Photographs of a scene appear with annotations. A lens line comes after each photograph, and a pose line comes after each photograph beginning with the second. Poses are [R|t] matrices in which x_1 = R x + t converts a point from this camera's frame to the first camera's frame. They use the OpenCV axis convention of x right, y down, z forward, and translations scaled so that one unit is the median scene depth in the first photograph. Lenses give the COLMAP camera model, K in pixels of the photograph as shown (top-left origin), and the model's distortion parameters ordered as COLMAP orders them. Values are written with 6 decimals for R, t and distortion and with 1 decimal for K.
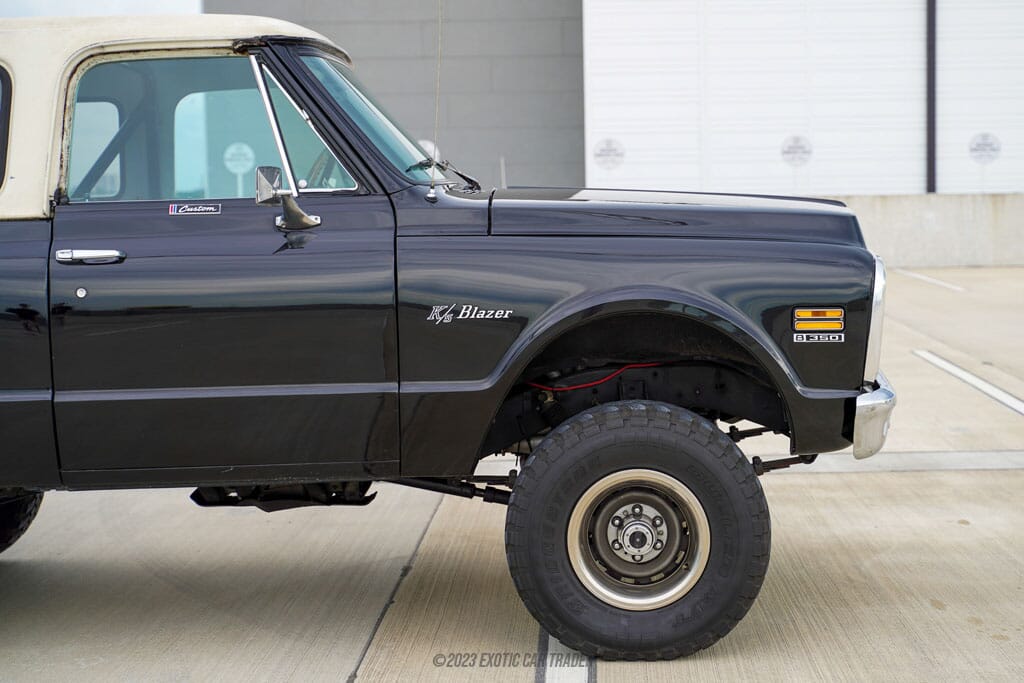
lens RADIAL K [[1882.0, 0, 512.0], [0, 1882.0, 341.5], [0, 0, 1]] dist [0.016042, 0.013808]
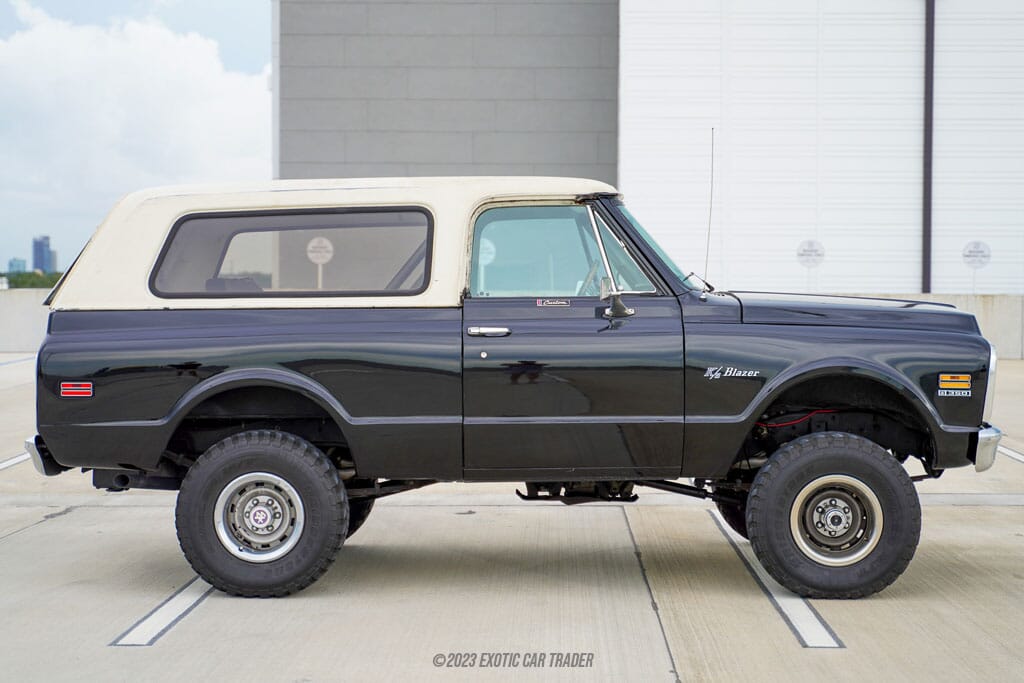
lens RADIAL K [[1733.3, 0, 512.0], [0, 1733.3, 341.5], [0, 0, 1]] dist [0.017287, 0.030121]
pose [[0.999760, 0.020443, -0.007869, -0.189300], [-0.020778, 0.998763, -0.045166, 0.027283], [0.006936, 0.045318, 0.998949, -0.433781]]
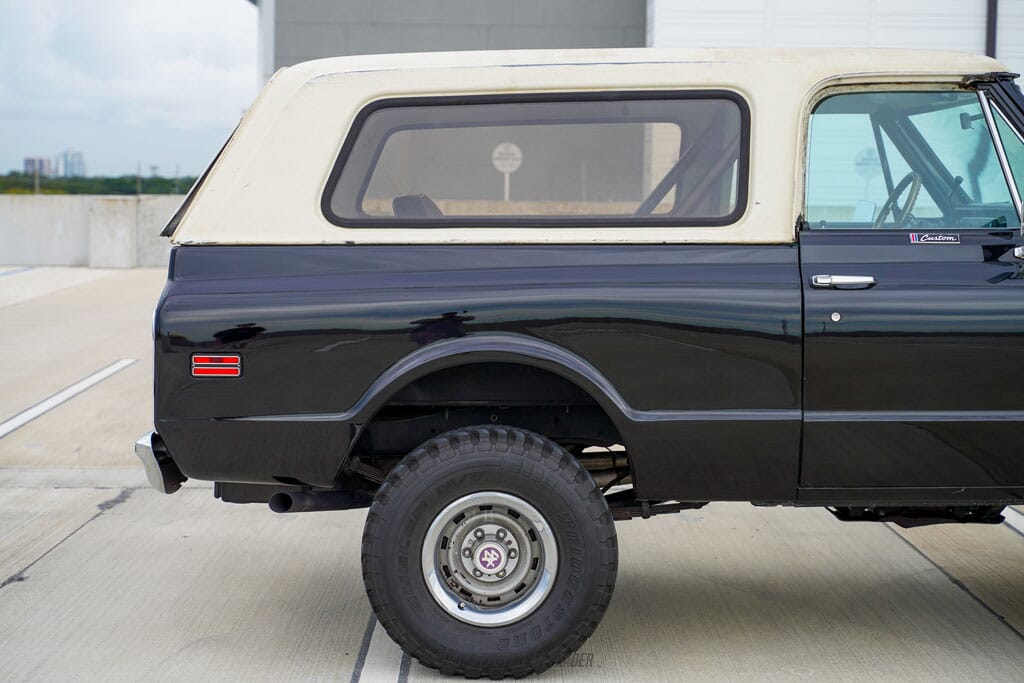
lens RADIAL K [[1837.7, 0, 536.3], [0, 1837.7, 322.4], [0, 0, 1]] dist [0.006056, 0.048138]
pose [[0.999581, 0.026515, 0.011647, -0.395156], [-0.026420, 0.999617, -0.008214, -0.009913], [-0.011860, 0.007903, 0.999898, -0.008043]]
